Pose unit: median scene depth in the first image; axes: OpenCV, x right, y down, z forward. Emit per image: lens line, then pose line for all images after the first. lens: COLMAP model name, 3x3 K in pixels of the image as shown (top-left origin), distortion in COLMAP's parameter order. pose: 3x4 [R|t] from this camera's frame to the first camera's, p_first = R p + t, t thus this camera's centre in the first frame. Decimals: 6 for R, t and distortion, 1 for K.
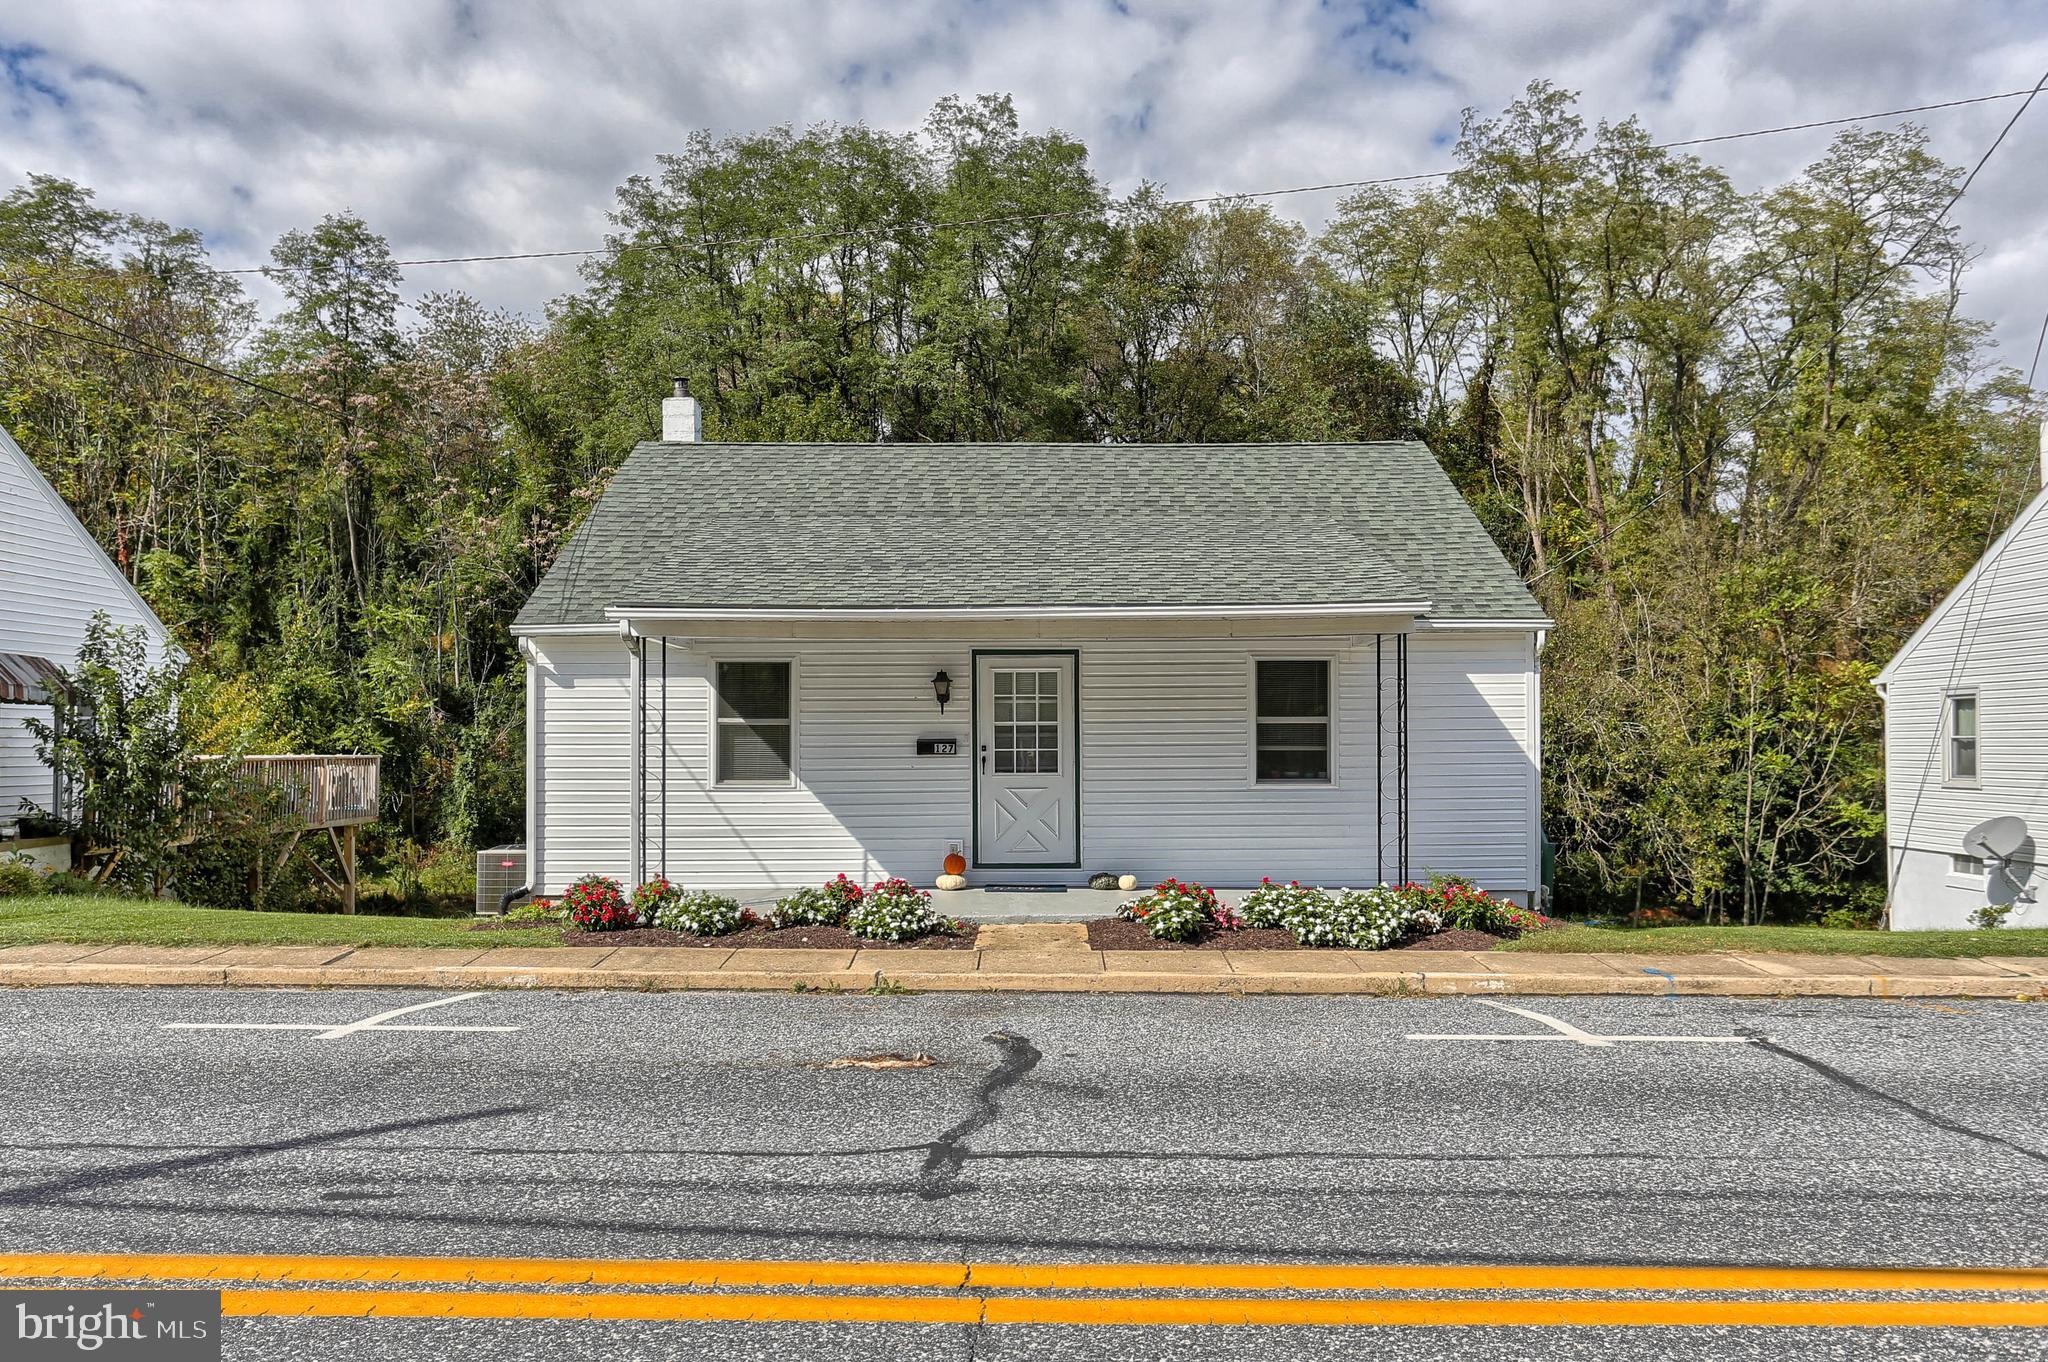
lens RADIAL K [[1716.8, 0, 1092.7], [0, 1716.8, 677.4], [0, 0, 1]] dist [-0.026572, 0.020098]
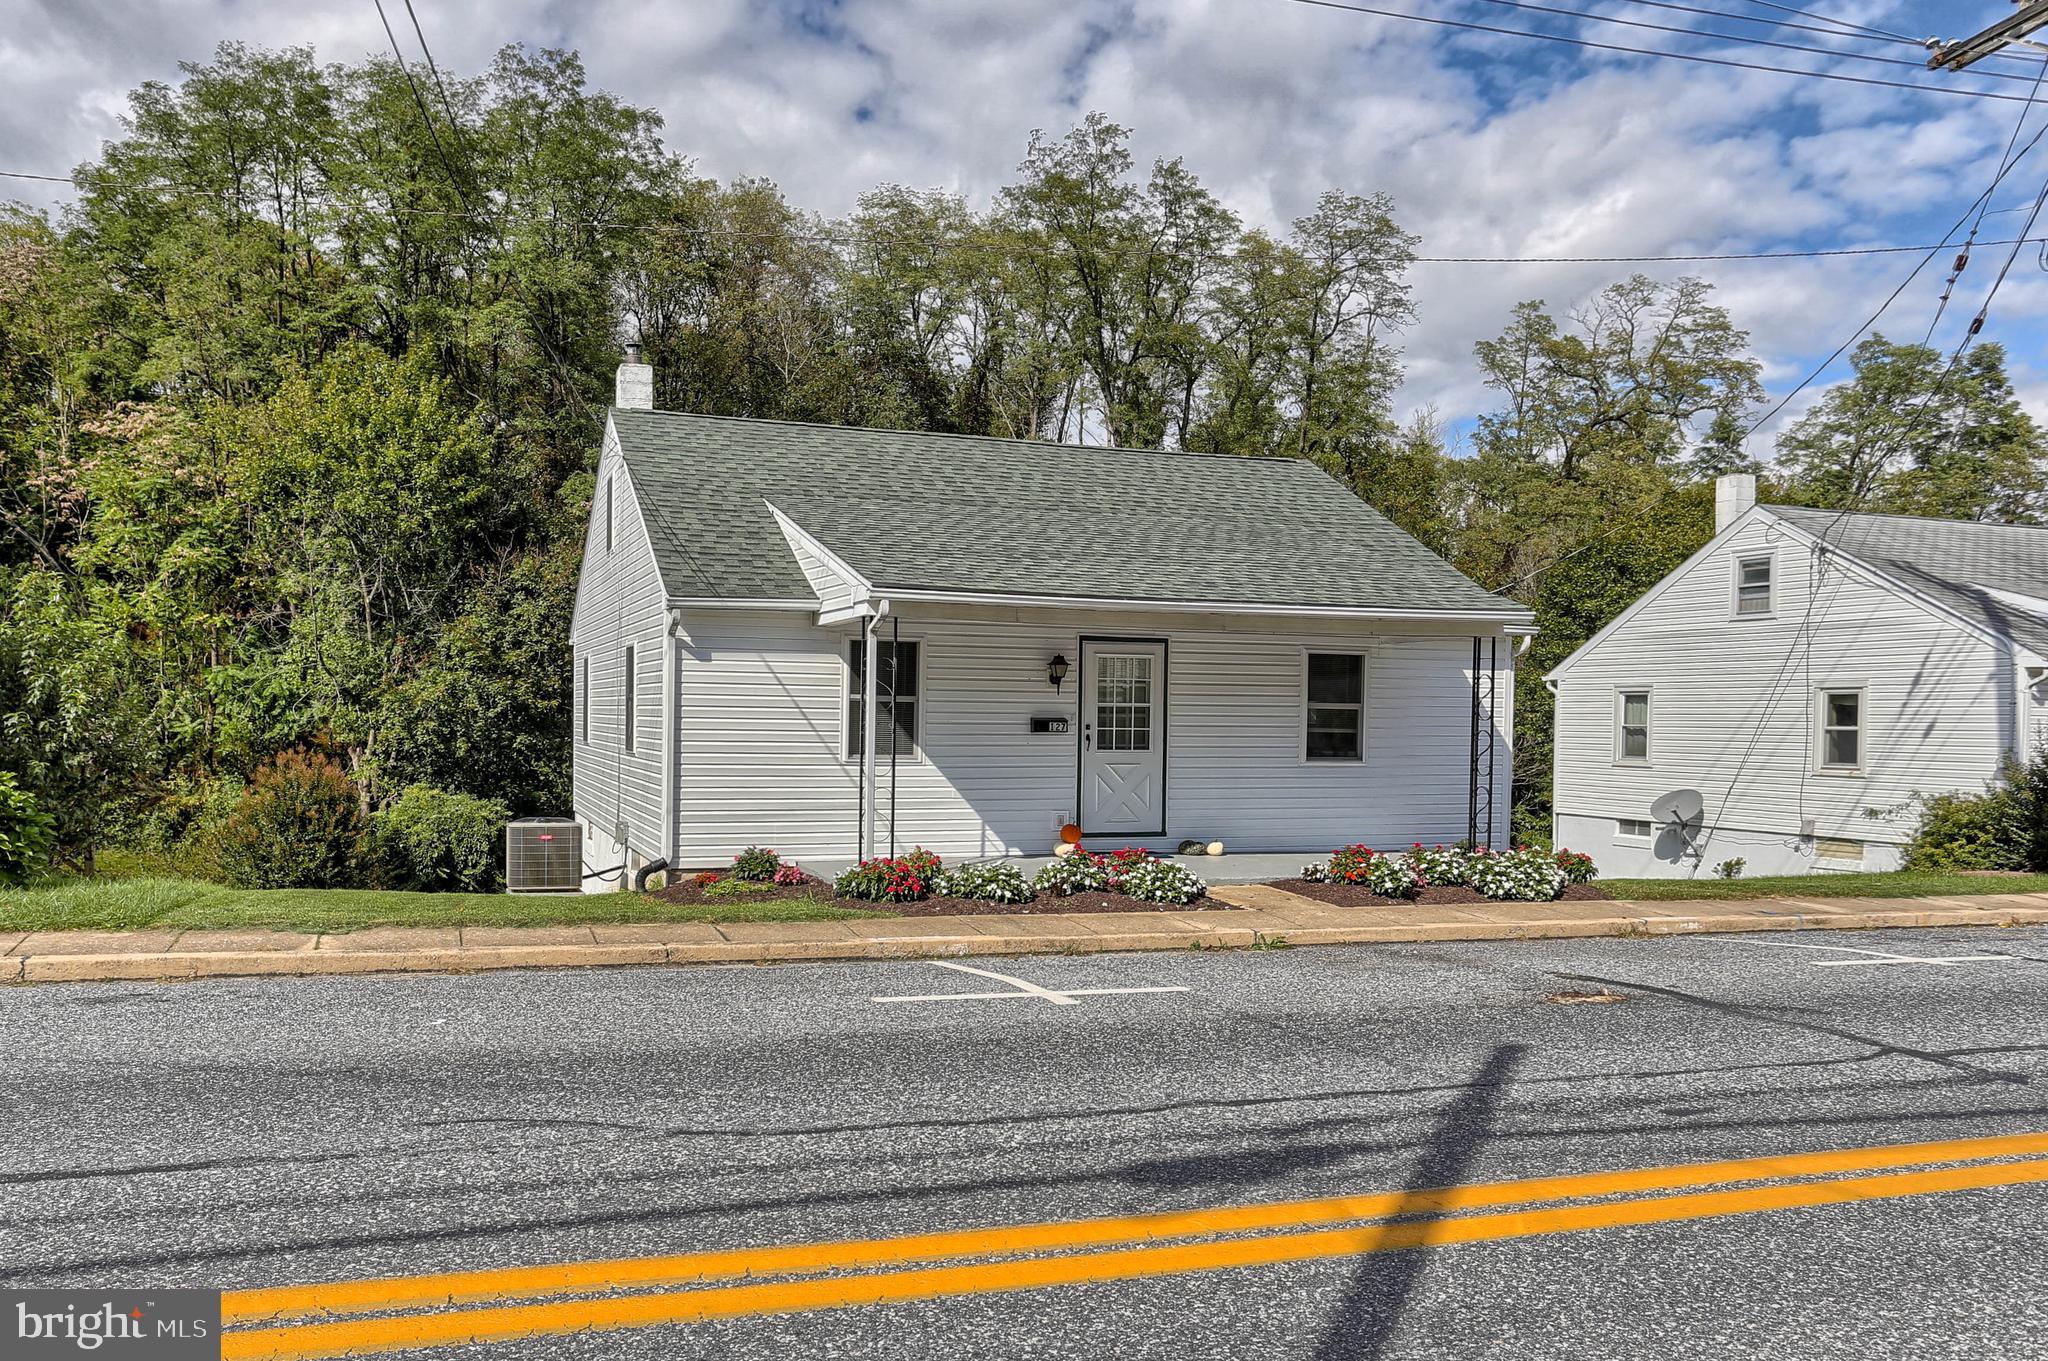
lens RADIAL K [[1669.3, 0, 1024.0], [0, 1669.3, 680.5], [0, 0, 1]] dist [-0.023784, 0.013786]
pose [[0.938657, 0.023123, 0.344076, -0.465224], [-0.029625, 0.999468, 0.013652, -0.001270], [-0.343578, -0.023008, 0.938842, 0.023273]]
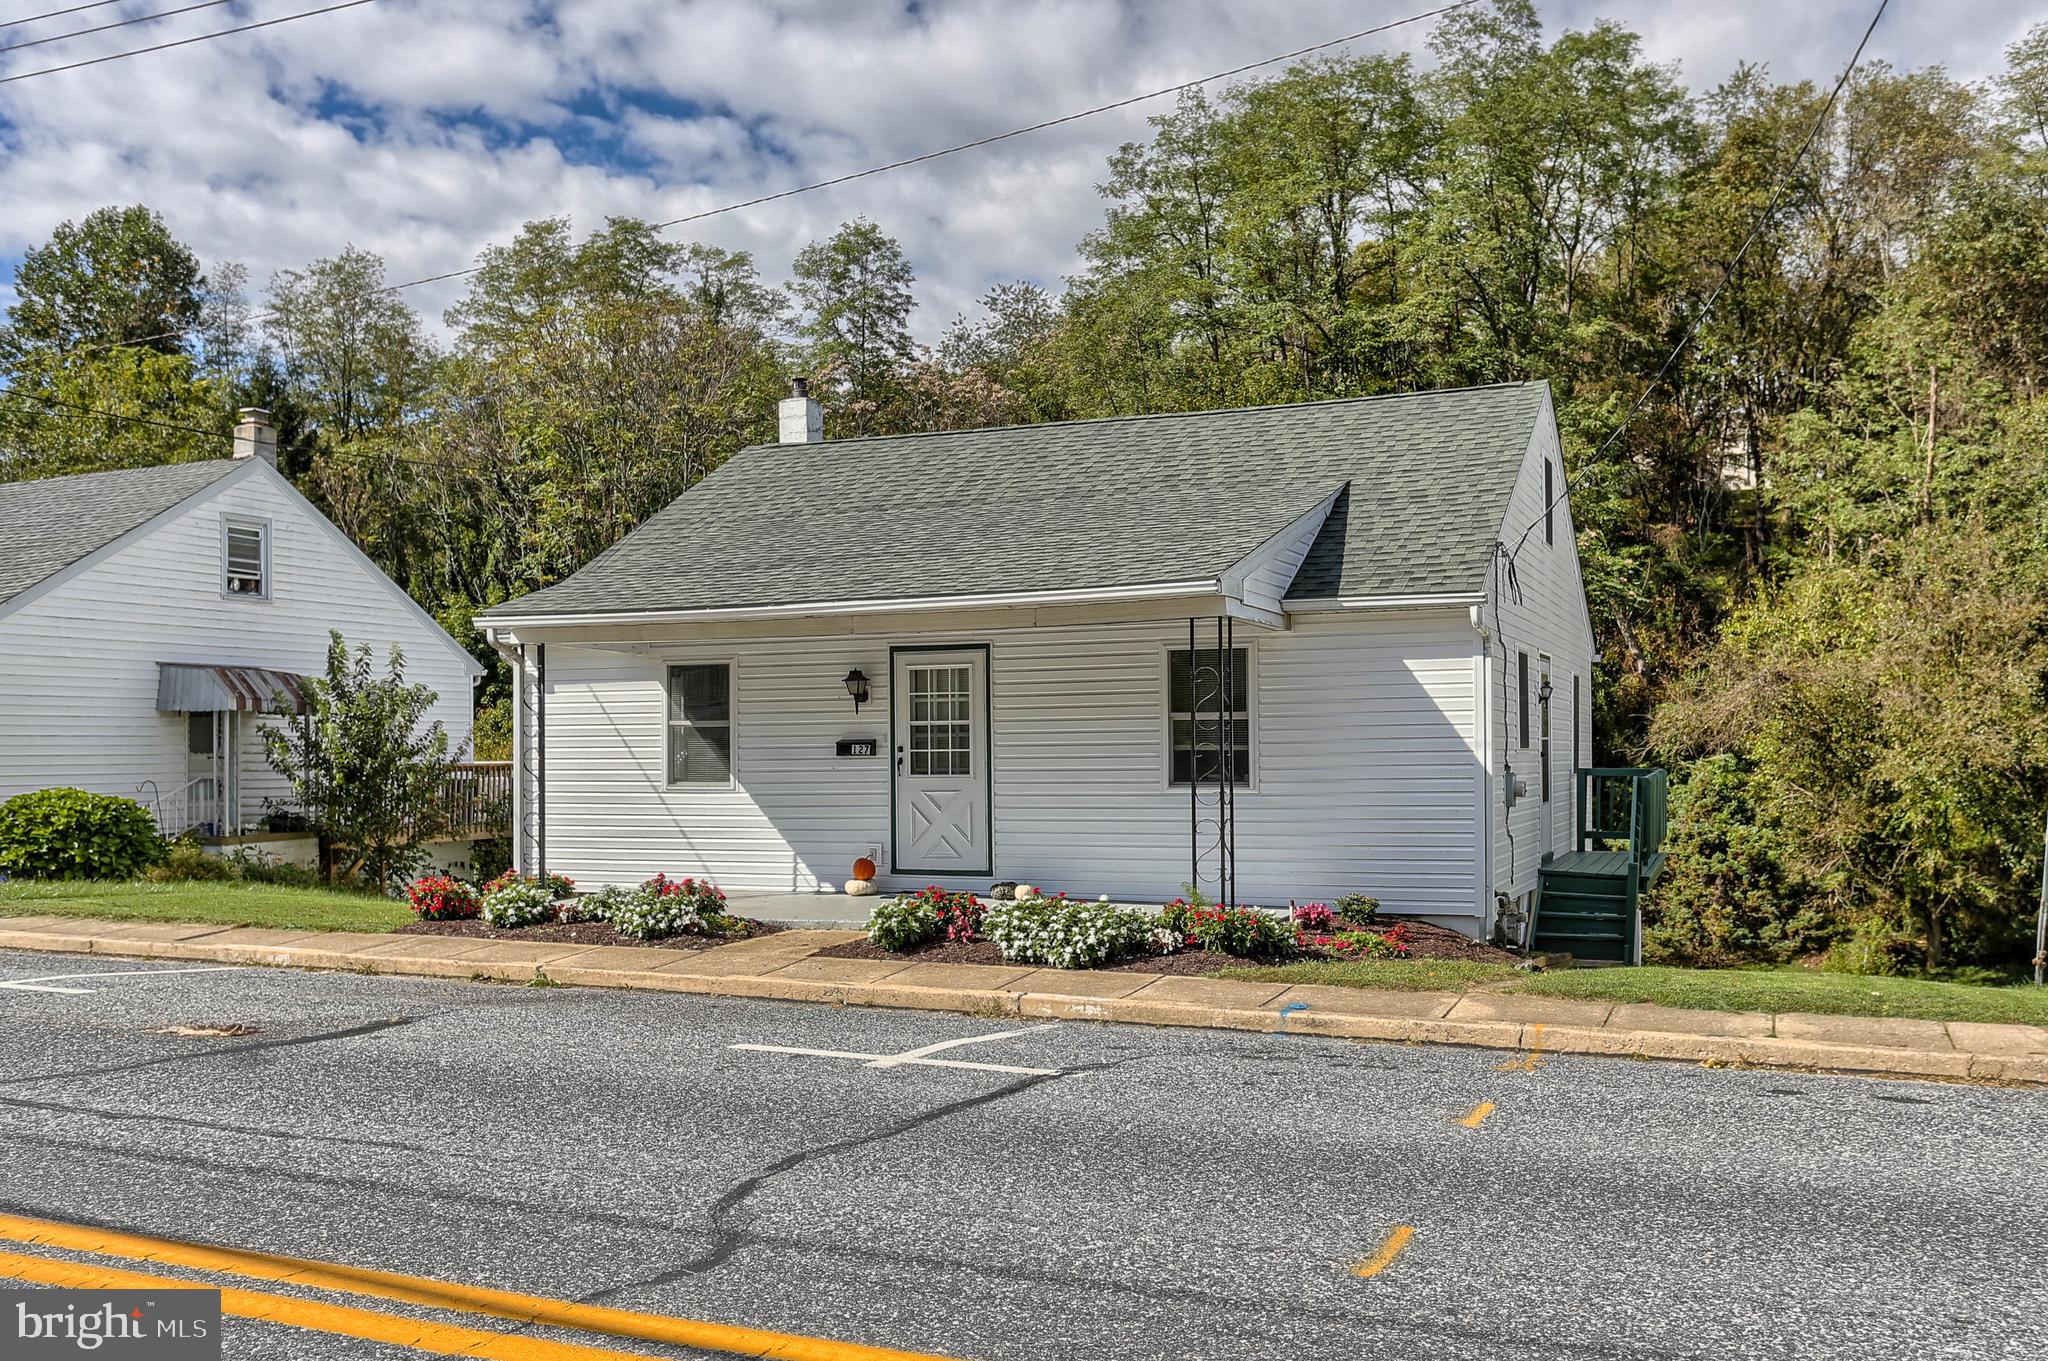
lens RADIAL K [[1934.8, 0, 1024.0], [0, 1934.8, 680.5], [0, 0, 1]] dist [-0.014455, 0.005948]
pose [[0.904880, -0.019653, -0.425212, 0.458668], [0.021016, 0.999778, -0.001485, 0.006027], [0.425147, -0.007592, 0.905092, 0.052074]]
